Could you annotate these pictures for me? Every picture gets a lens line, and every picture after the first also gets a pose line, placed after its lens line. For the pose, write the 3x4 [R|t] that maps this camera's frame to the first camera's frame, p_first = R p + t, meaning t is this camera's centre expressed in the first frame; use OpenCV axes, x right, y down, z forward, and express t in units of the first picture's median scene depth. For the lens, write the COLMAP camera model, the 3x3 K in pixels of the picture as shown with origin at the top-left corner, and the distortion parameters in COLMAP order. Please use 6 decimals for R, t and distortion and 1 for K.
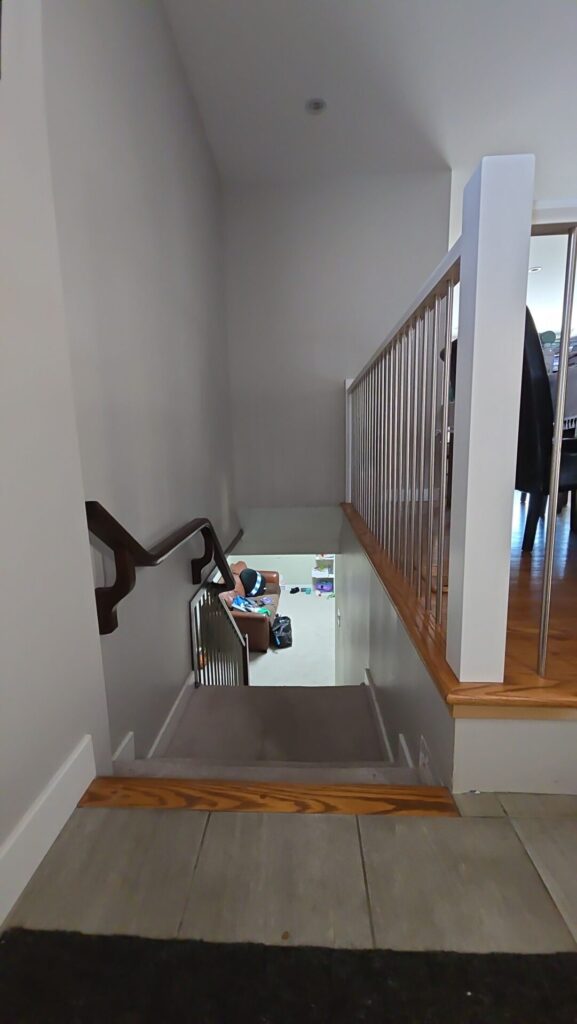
lens RADIAL K [[417.4, 0, 289.9], [0, 417.4, 514.7], [0, 0, 1]] dist [-0.000389, -0.004106]
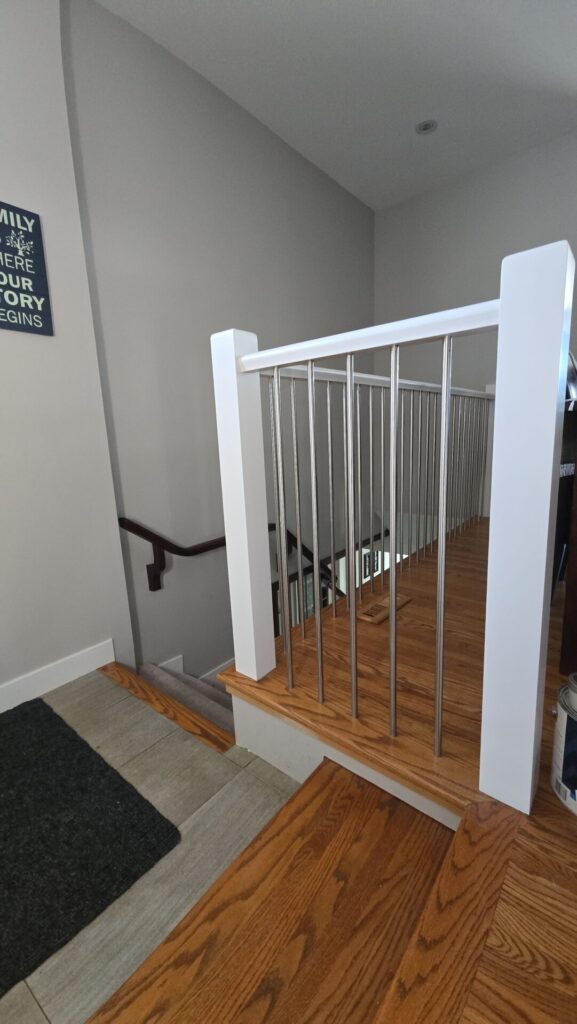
lens RADIAL K [[417.4, 0, 290.7], [0, 417.4, 512.3], [0, 0, 1]] dist [-0.000389, -0.004106]
pose [[0.799644, 0.094949, -0.592920, 1.389934], [-0.067368, 0.995371, 0.068542, -0.274087], [0.596683, -0.014865, 0.802339, -0.064231]]
